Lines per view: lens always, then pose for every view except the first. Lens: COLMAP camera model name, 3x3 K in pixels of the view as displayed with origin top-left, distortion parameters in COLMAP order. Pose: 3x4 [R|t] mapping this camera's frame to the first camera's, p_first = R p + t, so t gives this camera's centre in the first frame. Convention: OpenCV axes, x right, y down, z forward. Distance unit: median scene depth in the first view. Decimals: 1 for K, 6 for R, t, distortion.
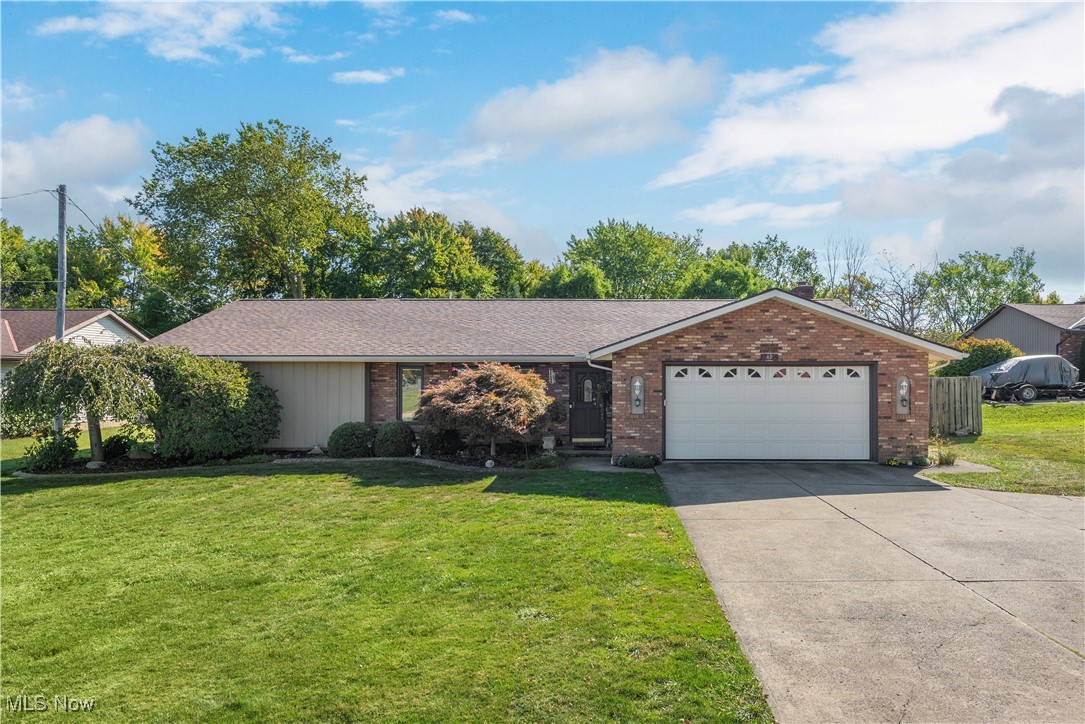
lens RADIAL K [[618.9, 0, 542.5], [0, 618.9, 362.0], [0, 0, 1]] dist [0.023455, -0.000136]
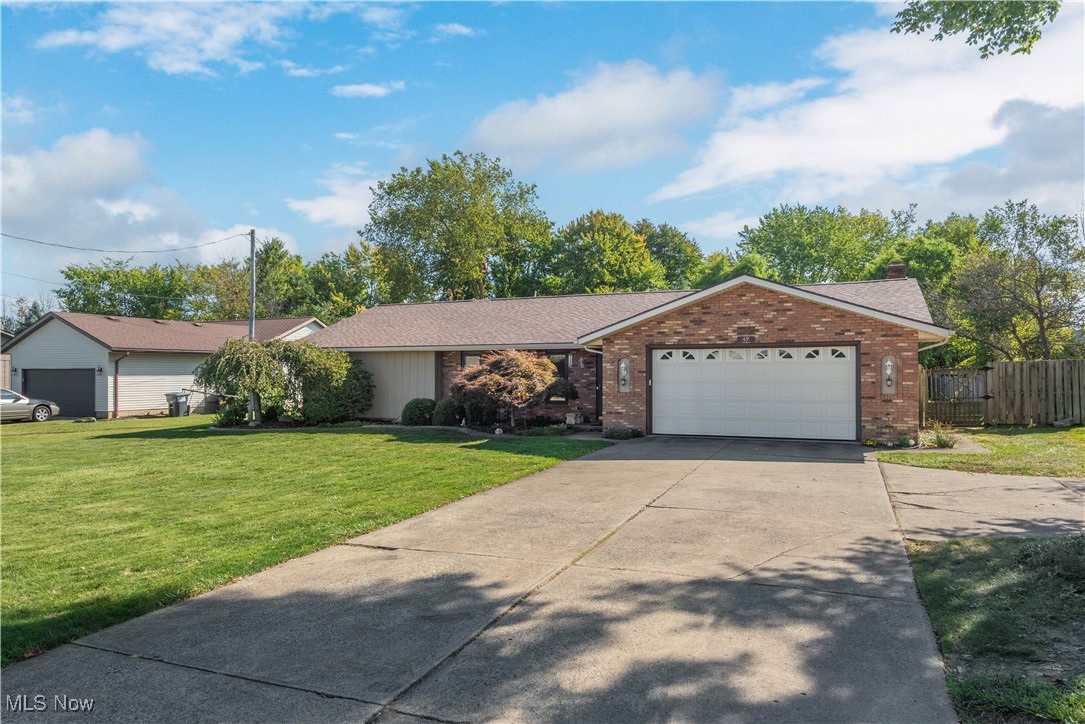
lens RADIAL K [[618.9, 0, 542.5], [0, 618.9, 362.0], [0, 0, 1]] dist [0.023455, -0.000136]
pose [[0.935761, -0.008593, -0.352531, 0.406751], [0.010252, 0.999943, 0.002840, 0.023824], [0.352487, -0.006272, 0.935796, -0.104154]]
